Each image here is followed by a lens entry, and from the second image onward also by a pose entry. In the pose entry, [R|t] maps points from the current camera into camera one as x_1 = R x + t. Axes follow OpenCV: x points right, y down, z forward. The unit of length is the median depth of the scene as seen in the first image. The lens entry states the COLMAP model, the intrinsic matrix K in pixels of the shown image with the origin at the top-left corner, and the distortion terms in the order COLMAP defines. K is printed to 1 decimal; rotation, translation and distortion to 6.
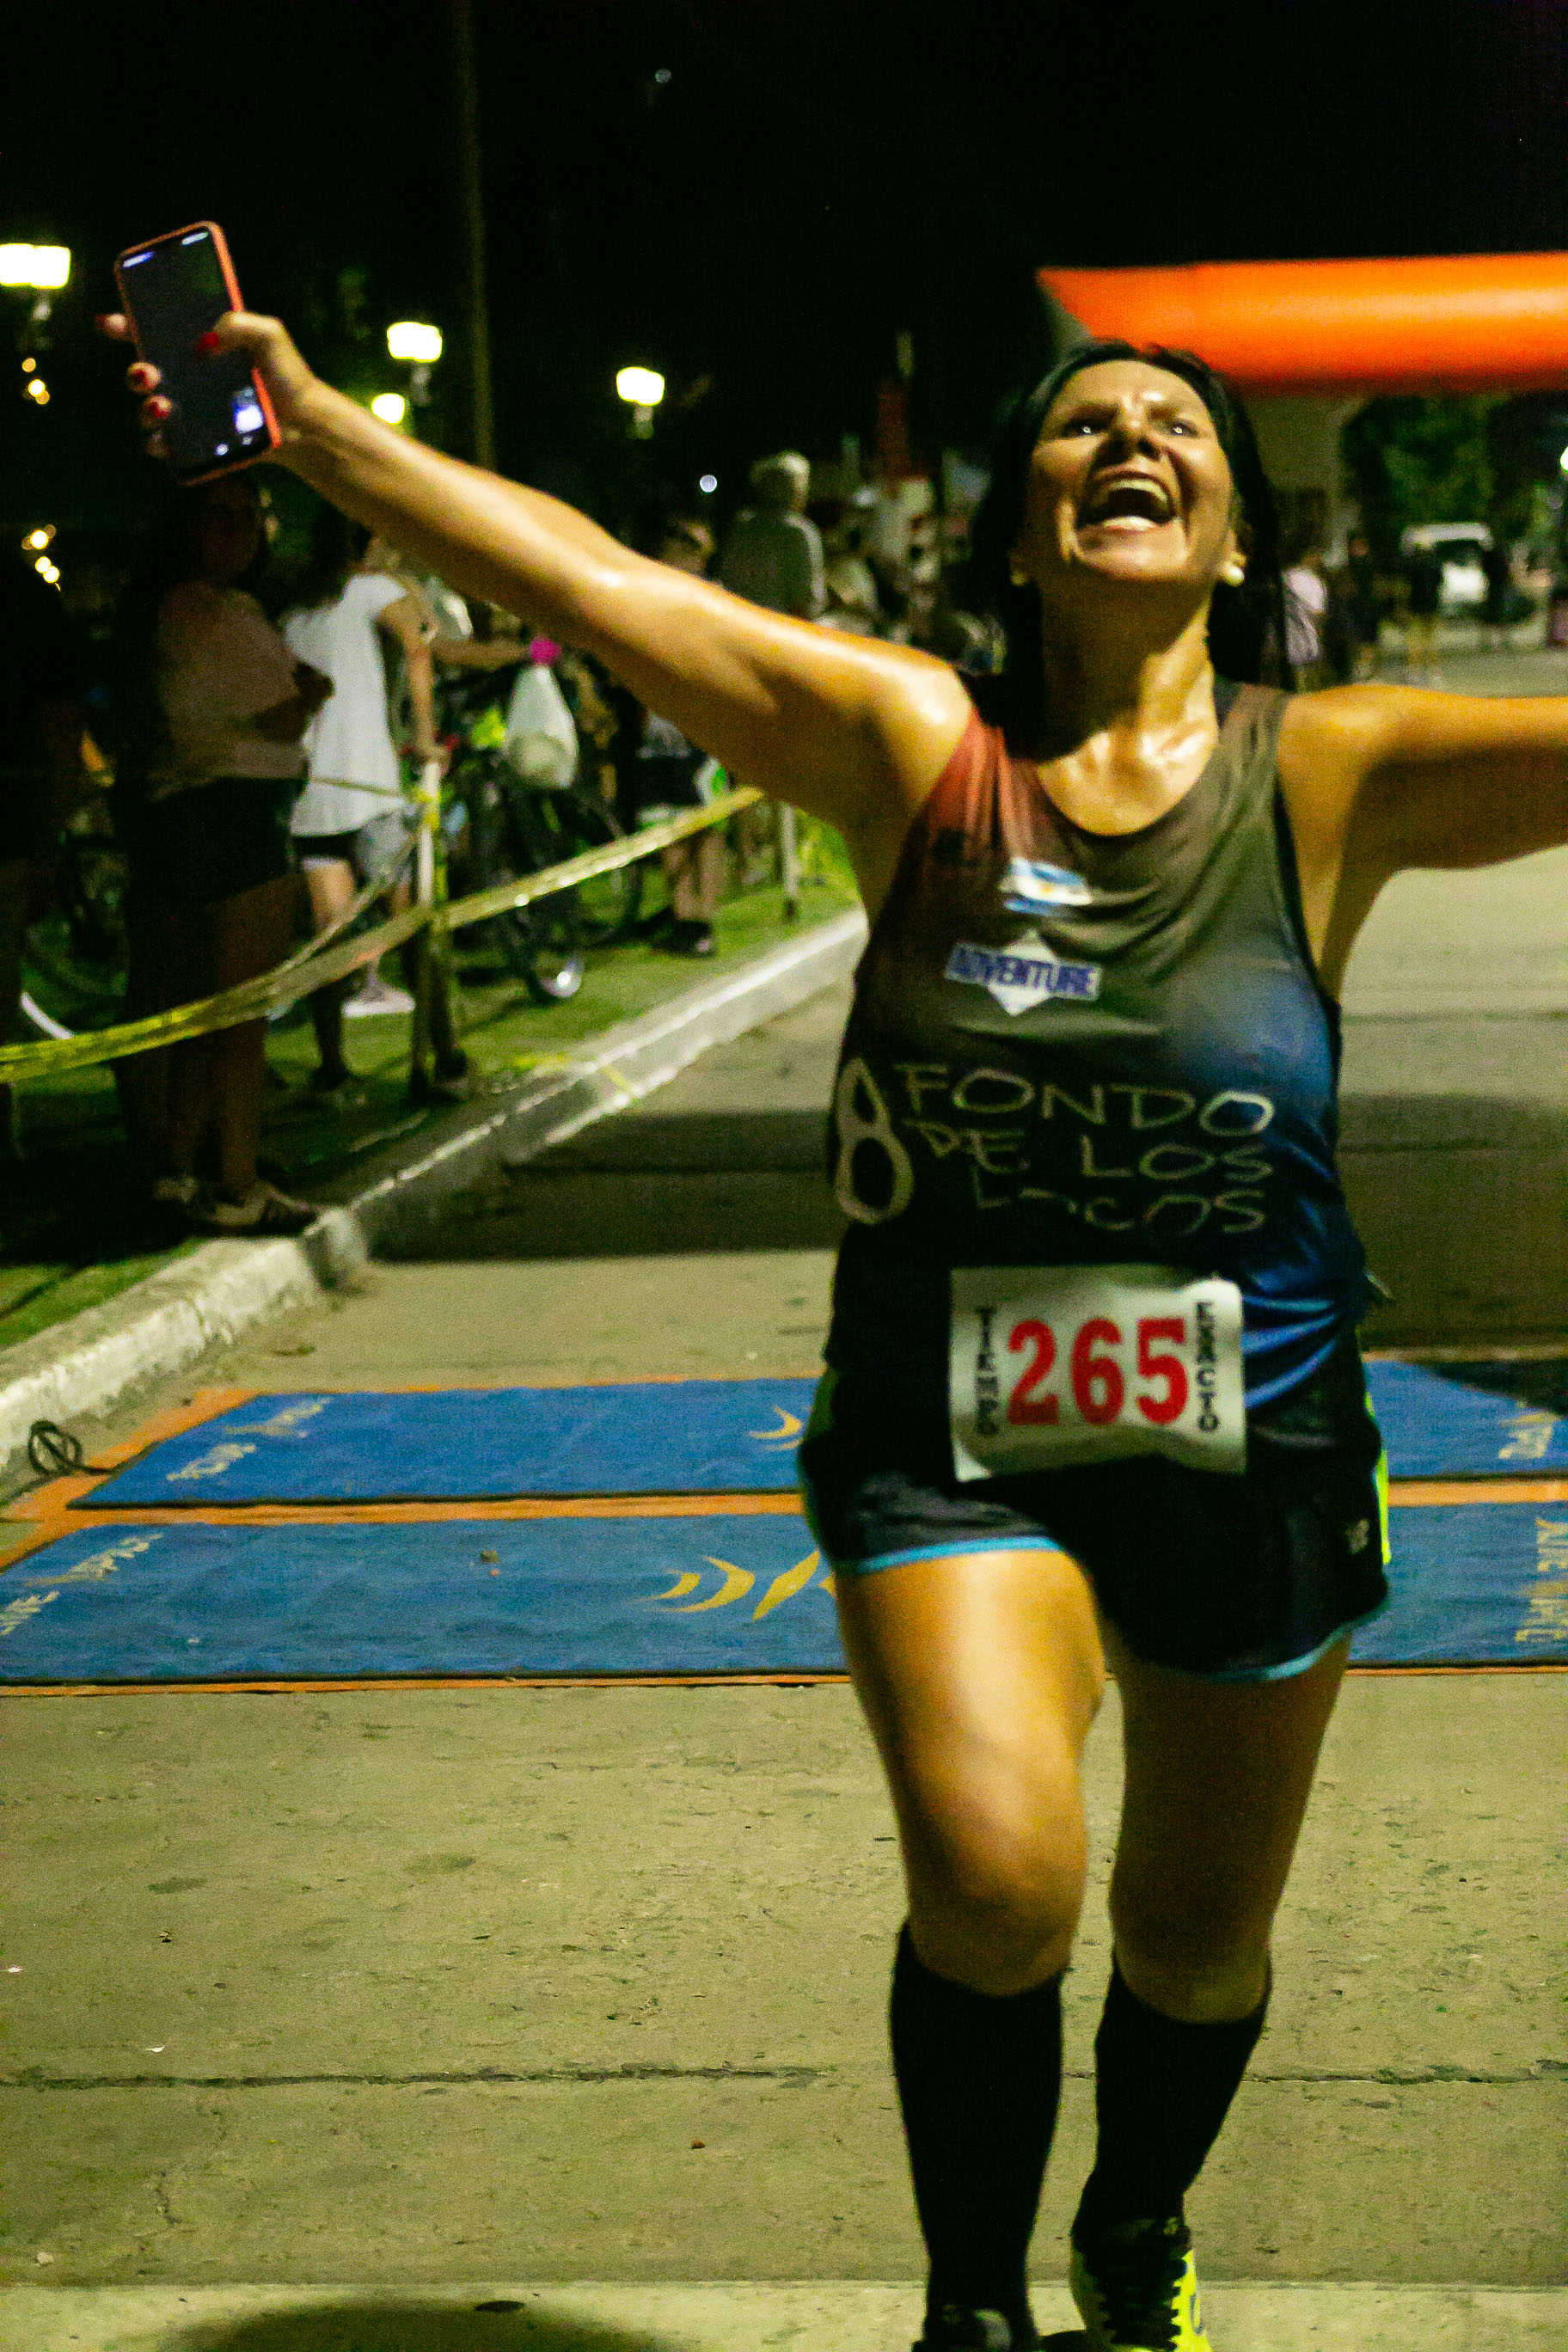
lens RADIAL K [[5593.0, 0, 784.0], [0, 5593.0, 1176.0], [0, 0, 1]] dist [-0.049119, 0.779412]
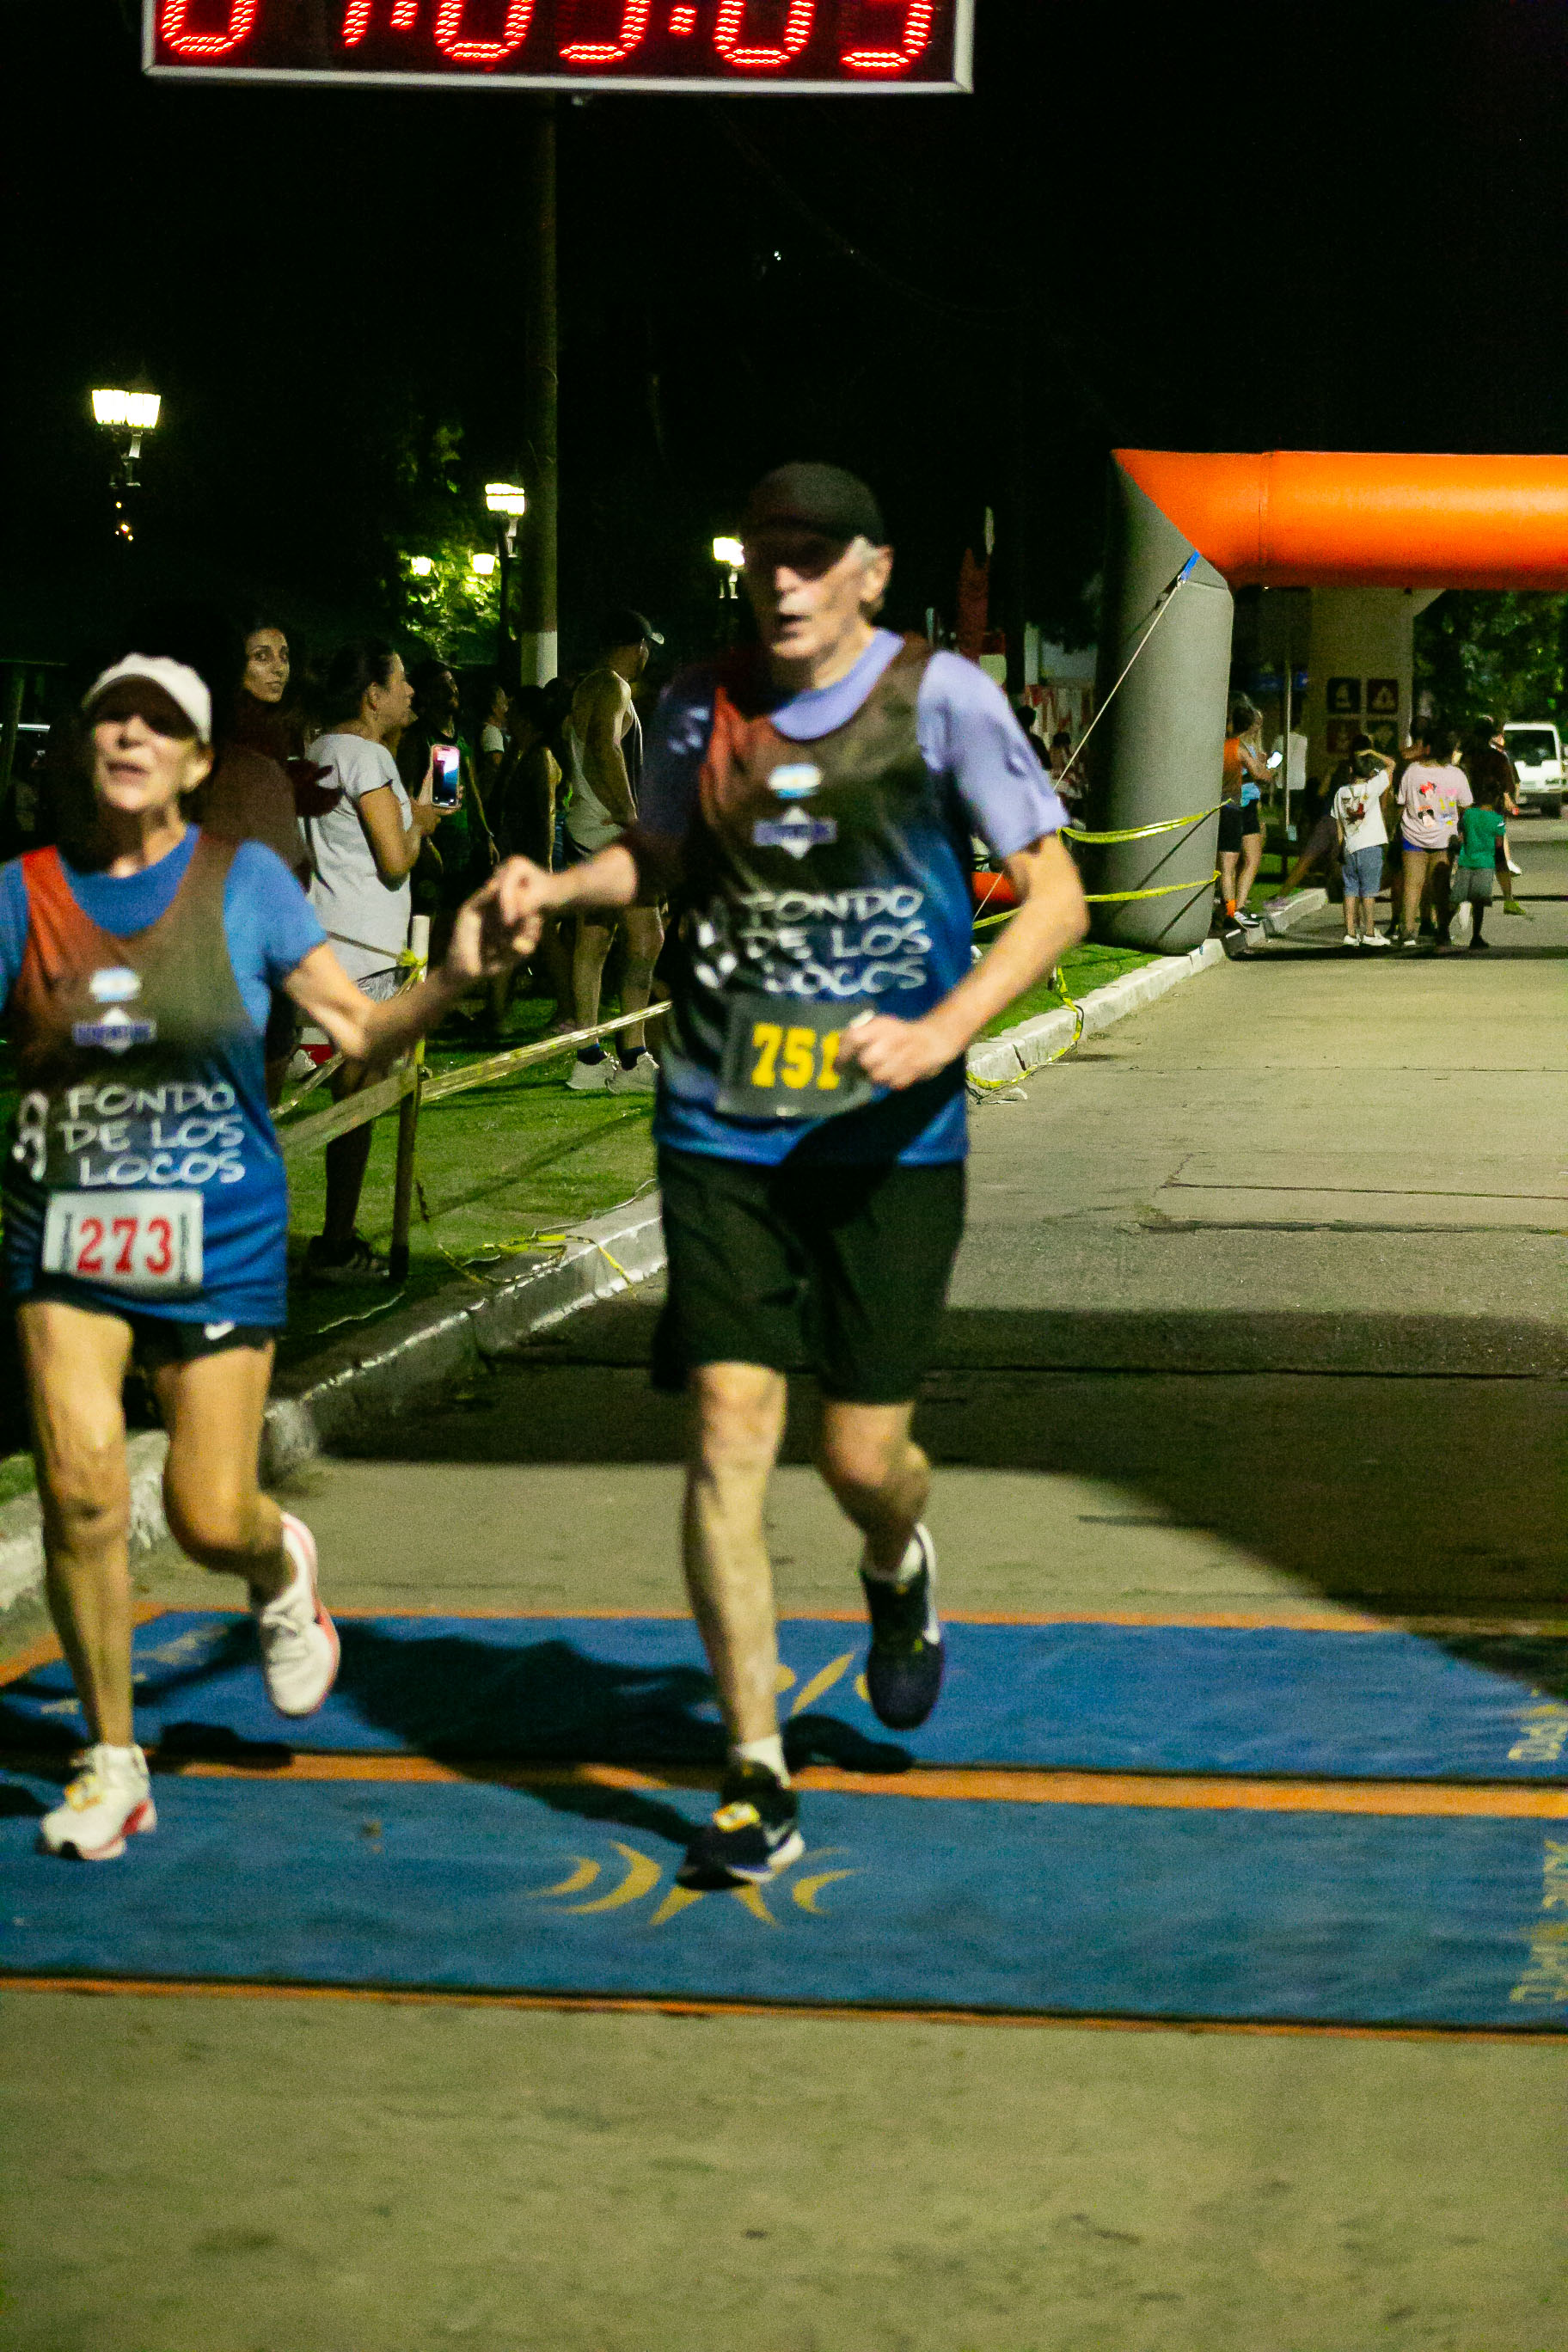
lens RADIAL K [[5414.2, 0, 784.0], [0, 5414.2, 1176.0], [0, 0, 1]] dist [-0.049250, 0.486194]
pose [[0.999011, 0.042151, -0.014150, 0.022767], [-0.042511, 0.998752, -0.026216, -0.017701], [0.013028, 0.026792, 0.999556, 0.143181]]
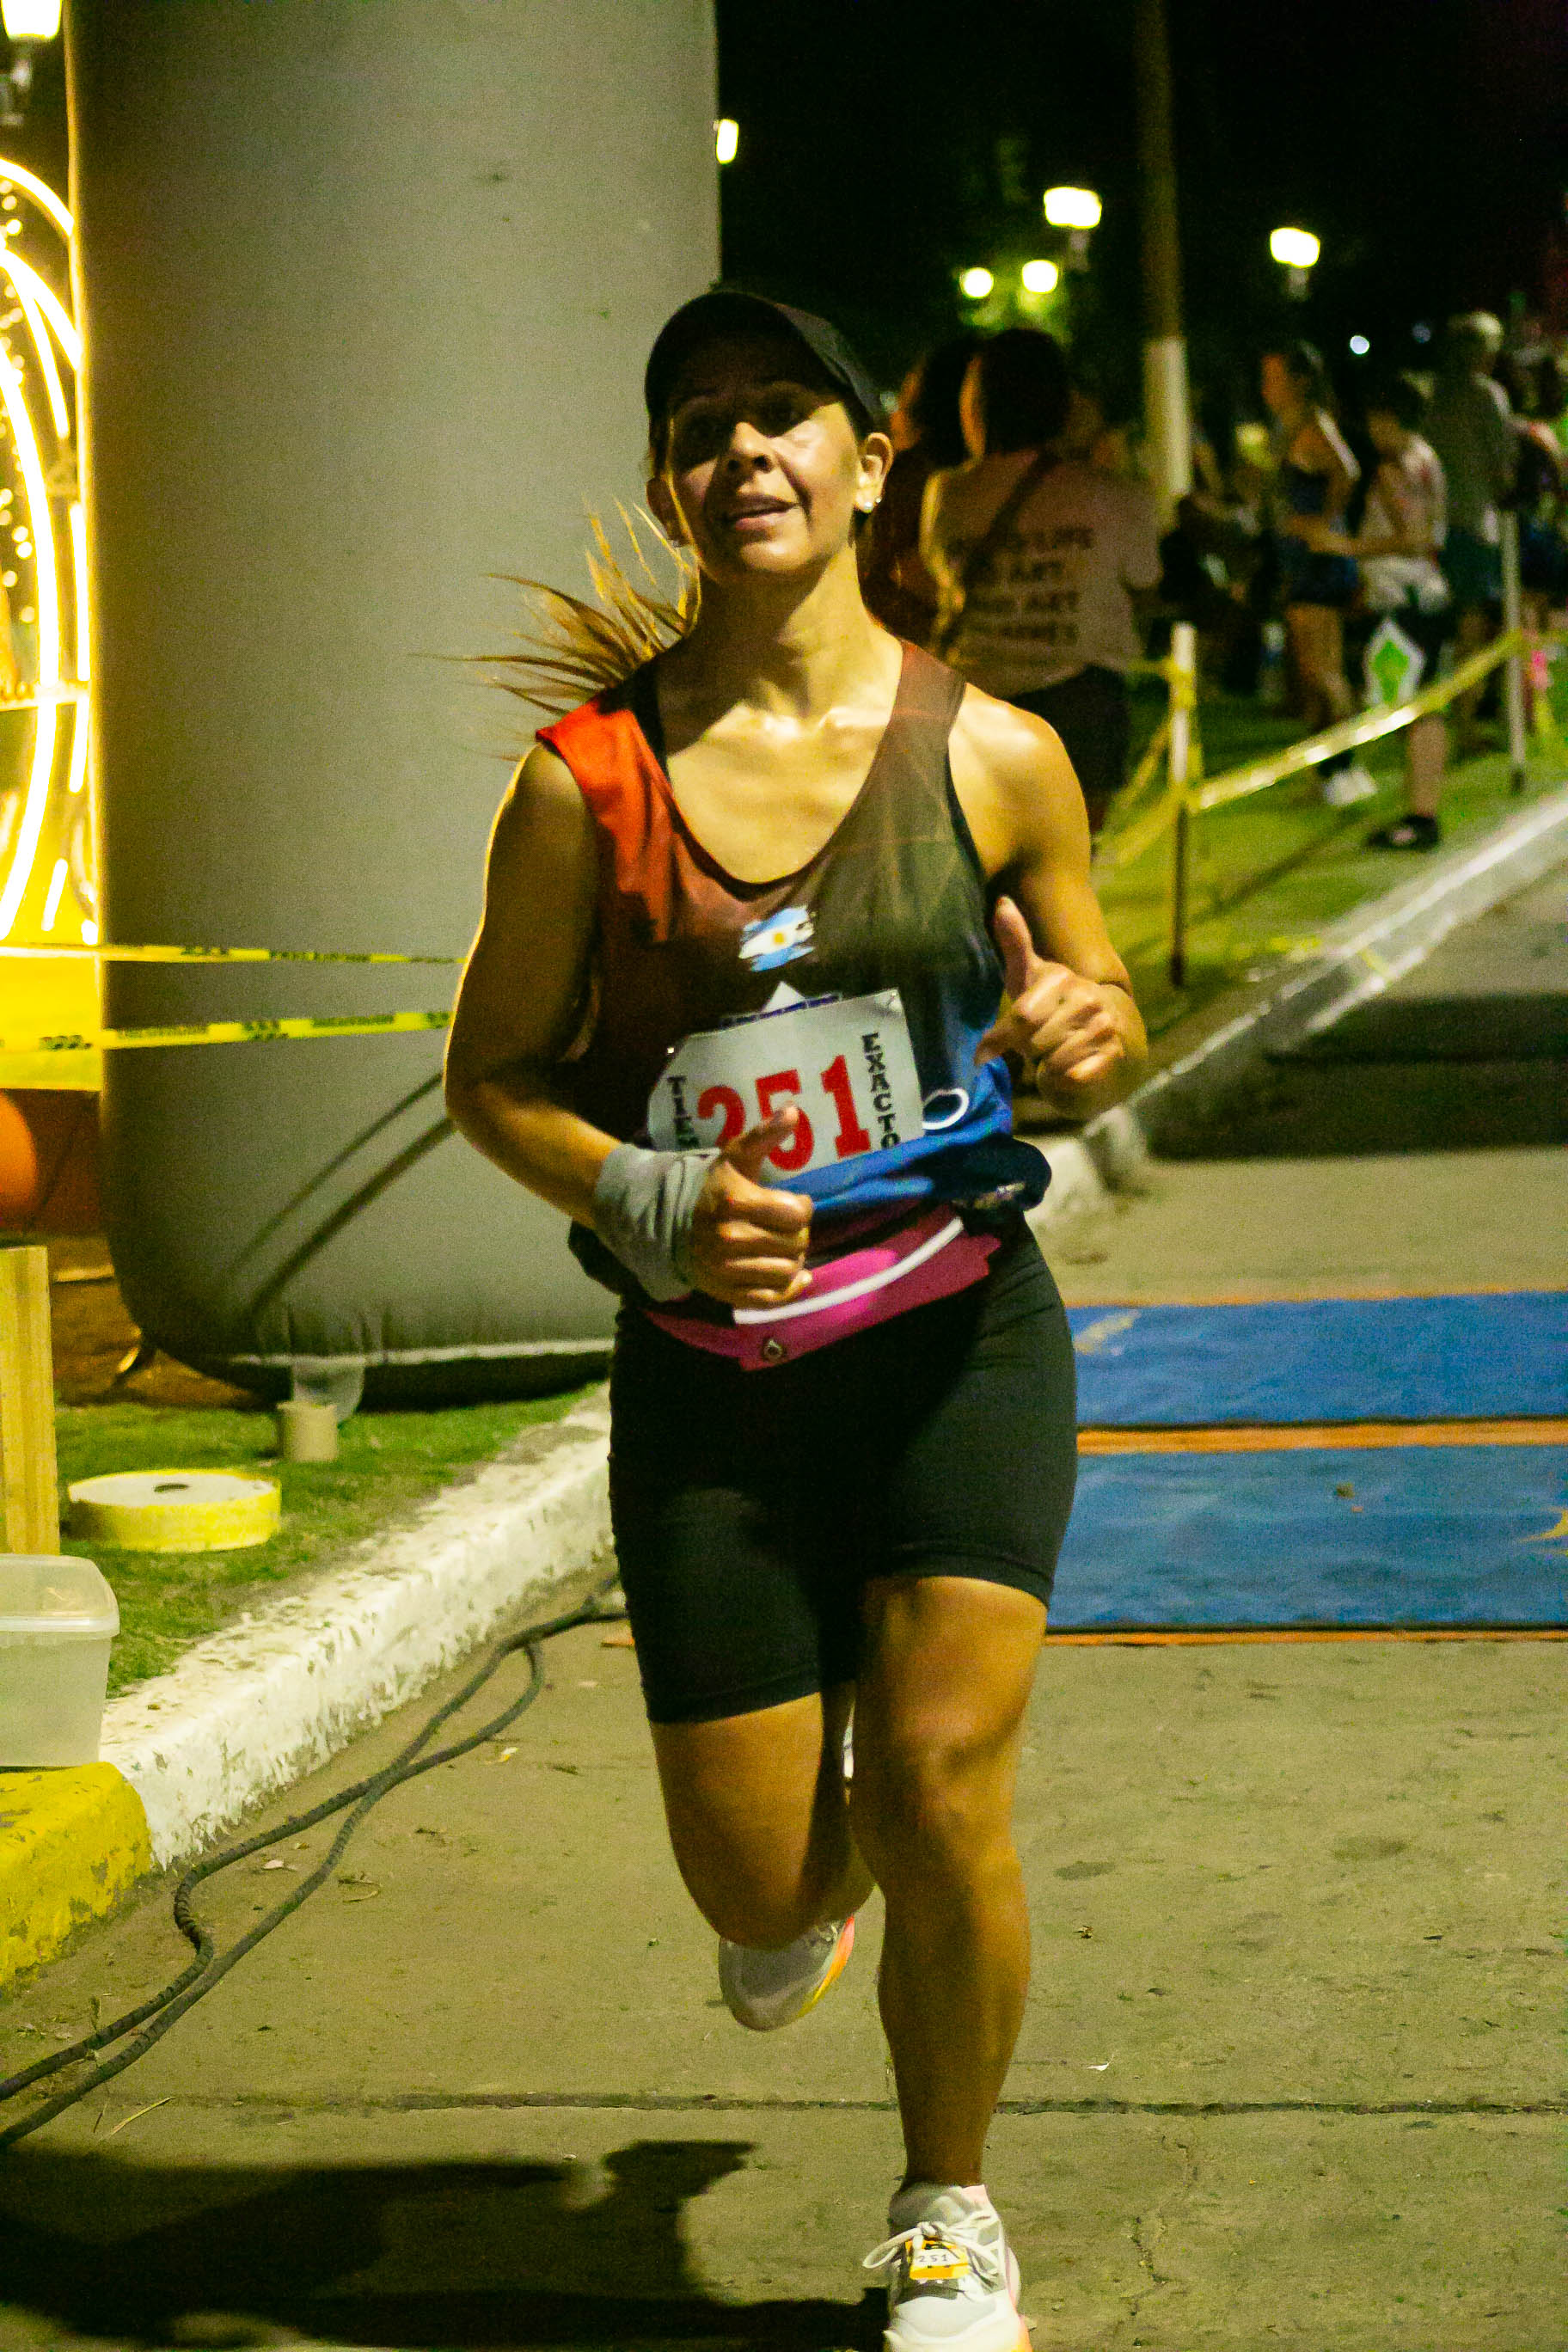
lens RADIAL K [[5526.7, 0, 786.7], [0, 5526.7, 1275.3], [0, 0, 1]] dist [-0.046047, 0.298472]
pose [[0.993606, -0.003817, -0.112836, -0.044740], [0.008631, 0.999072, 0.042209, -0.008612], [0.112570, -0.042913, 0.992717, 0.075981]]
